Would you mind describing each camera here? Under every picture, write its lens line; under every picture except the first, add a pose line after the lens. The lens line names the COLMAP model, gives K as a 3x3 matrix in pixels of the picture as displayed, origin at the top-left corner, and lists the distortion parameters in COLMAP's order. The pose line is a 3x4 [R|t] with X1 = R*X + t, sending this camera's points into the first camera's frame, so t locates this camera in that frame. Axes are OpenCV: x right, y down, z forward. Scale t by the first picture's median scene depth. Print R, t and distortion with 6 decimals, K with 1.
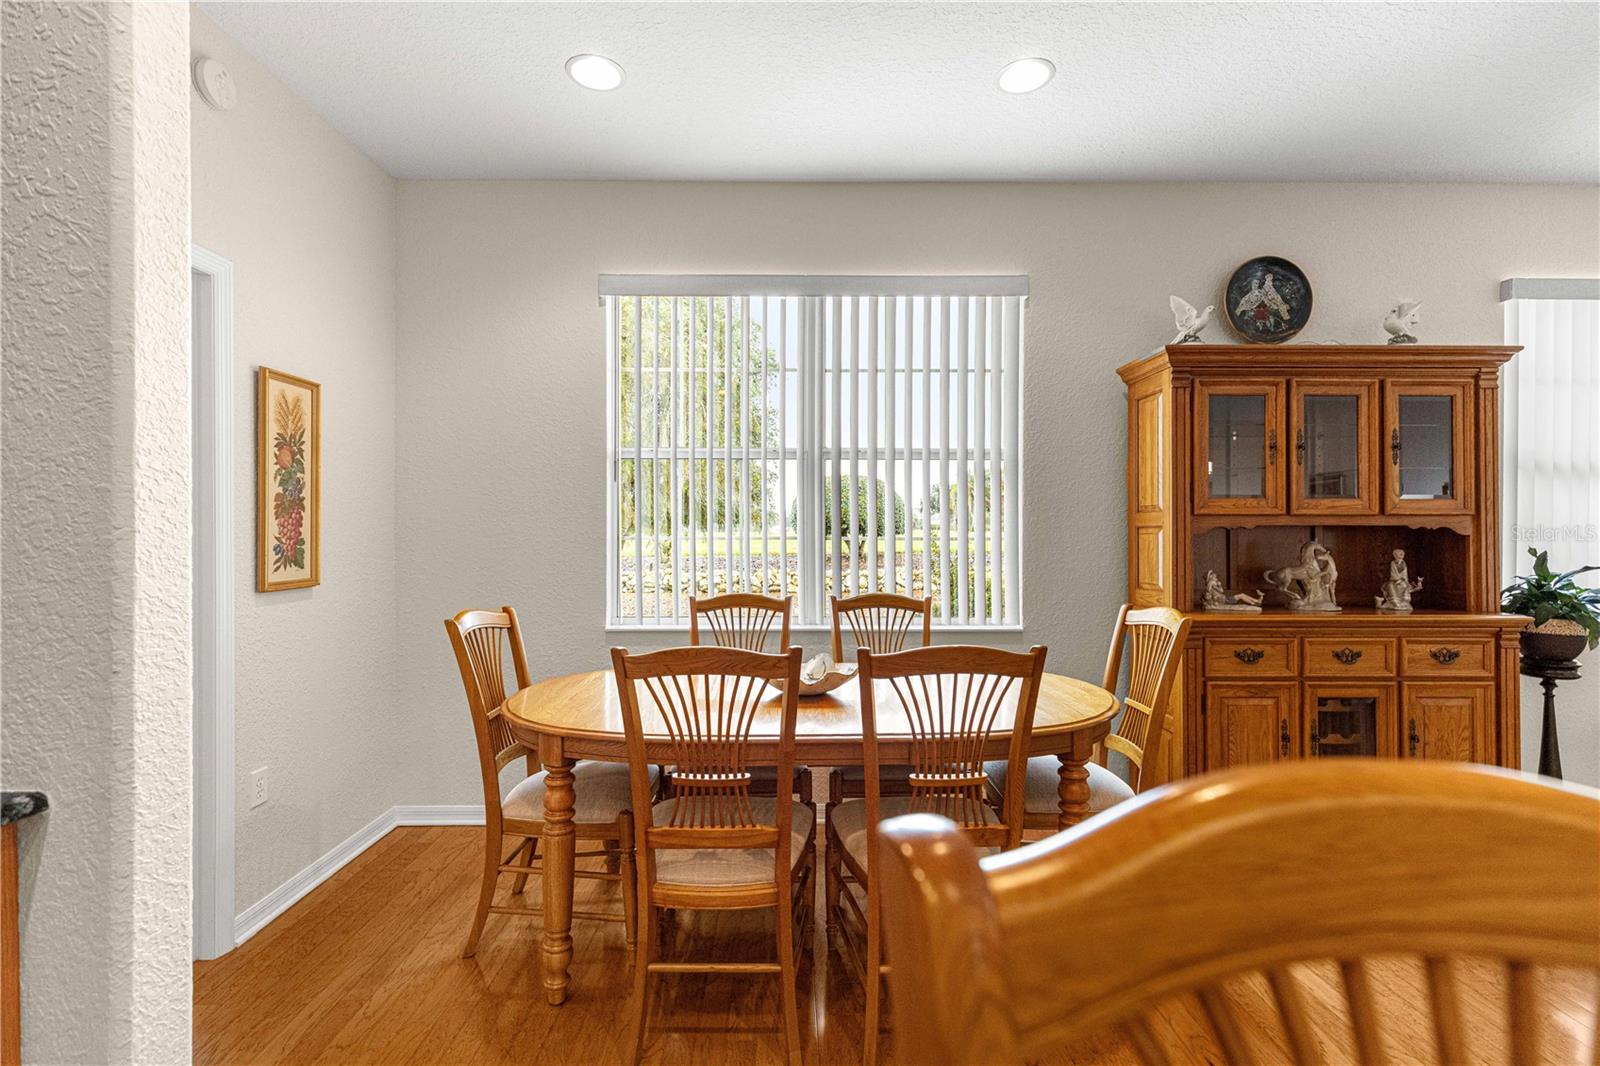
lens RADIAL K [[727.1, 0, 810.6], [0, 727.1, 534.6], [0, 0, 1]] dist [0.003513, 0.000345]
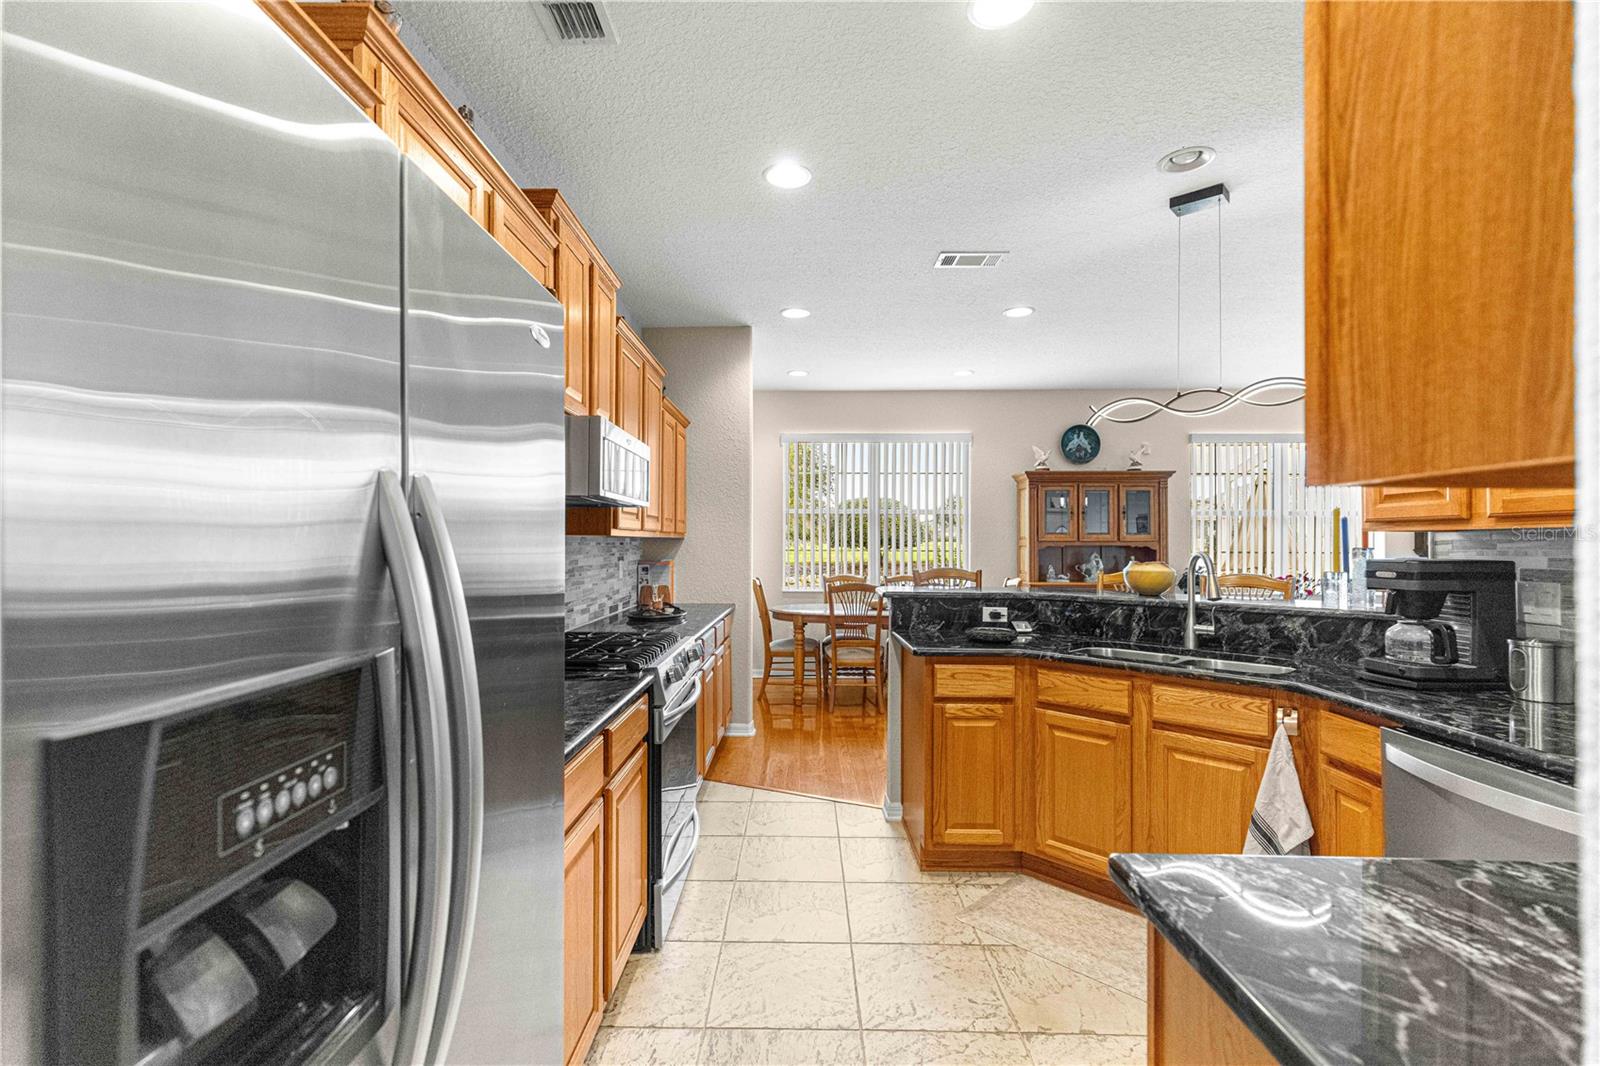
lens RADIAL K [[727.1, 0, 784.2], [0, 727.1, 536.3], [0, 0, 1]] dist [0.003513, 0.000345]
pose [[0.999434, -0.004202, -0.033386, -0.214990], [0.003991, 0.999972, -0.006377, -0.030466], [0.033412, 0.006240, 0.999422, -1.318816]]
